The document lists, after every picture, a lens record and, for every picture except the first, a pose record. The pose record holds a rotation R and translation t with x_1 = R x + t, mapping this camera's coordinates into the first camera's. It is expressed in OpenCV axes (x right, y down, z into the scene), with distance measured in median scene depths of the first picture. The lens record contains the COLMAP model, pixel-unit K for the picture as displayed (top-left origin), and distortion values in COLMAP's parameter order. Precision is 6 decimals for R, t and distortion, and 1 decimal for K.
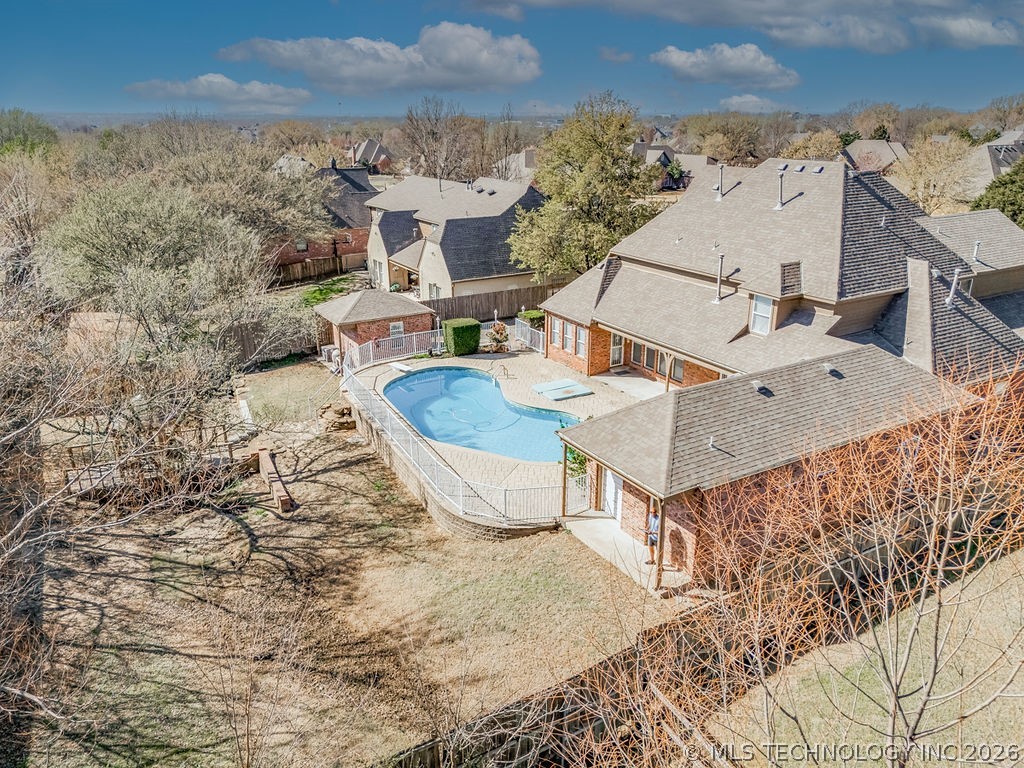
lens RADIAL K [[755.1, 0, 512.8], [0, 755.1, 380.4], [0, 0, 1]] dist [0.084249, -0.091956]
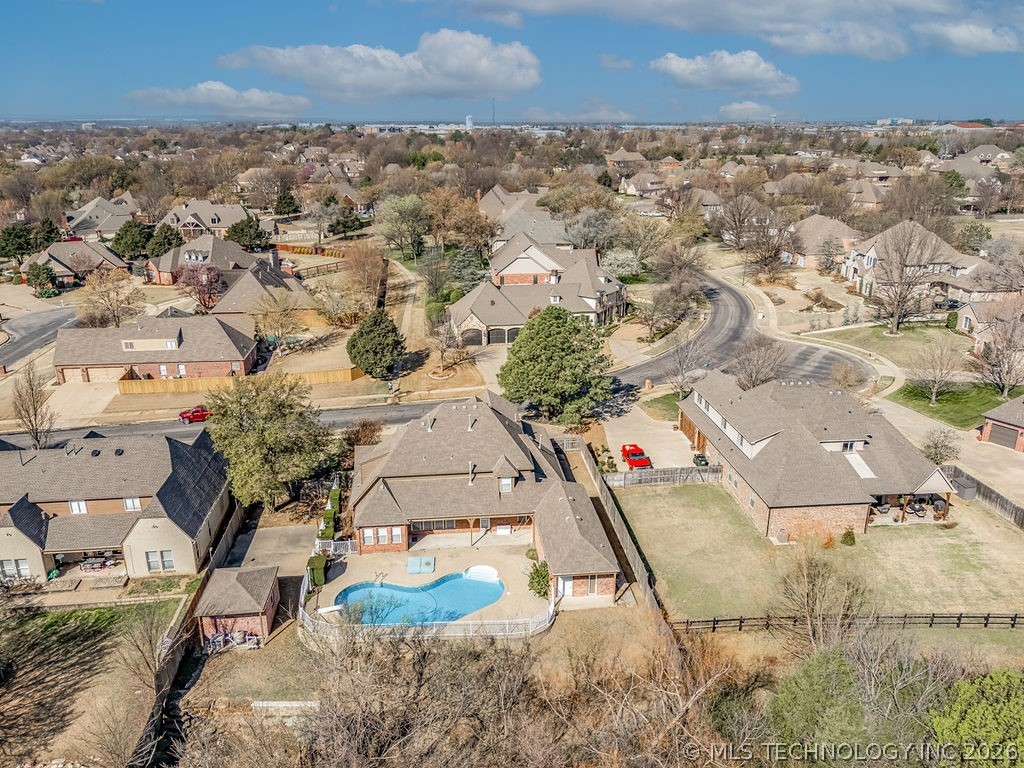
lens RADIAL K [[761.3, 0, 515.3], [0, 761.3, 361.4], [0, 0, 1]] dist [0.075111, -0.090336]
pose [[0.413668, -0.278542, 0.866771, -1.457750], [0.300555, 0.940455, 0.158780, -0.754781], [-0.859386, 0.194830, 0.472754, -0.113447]]
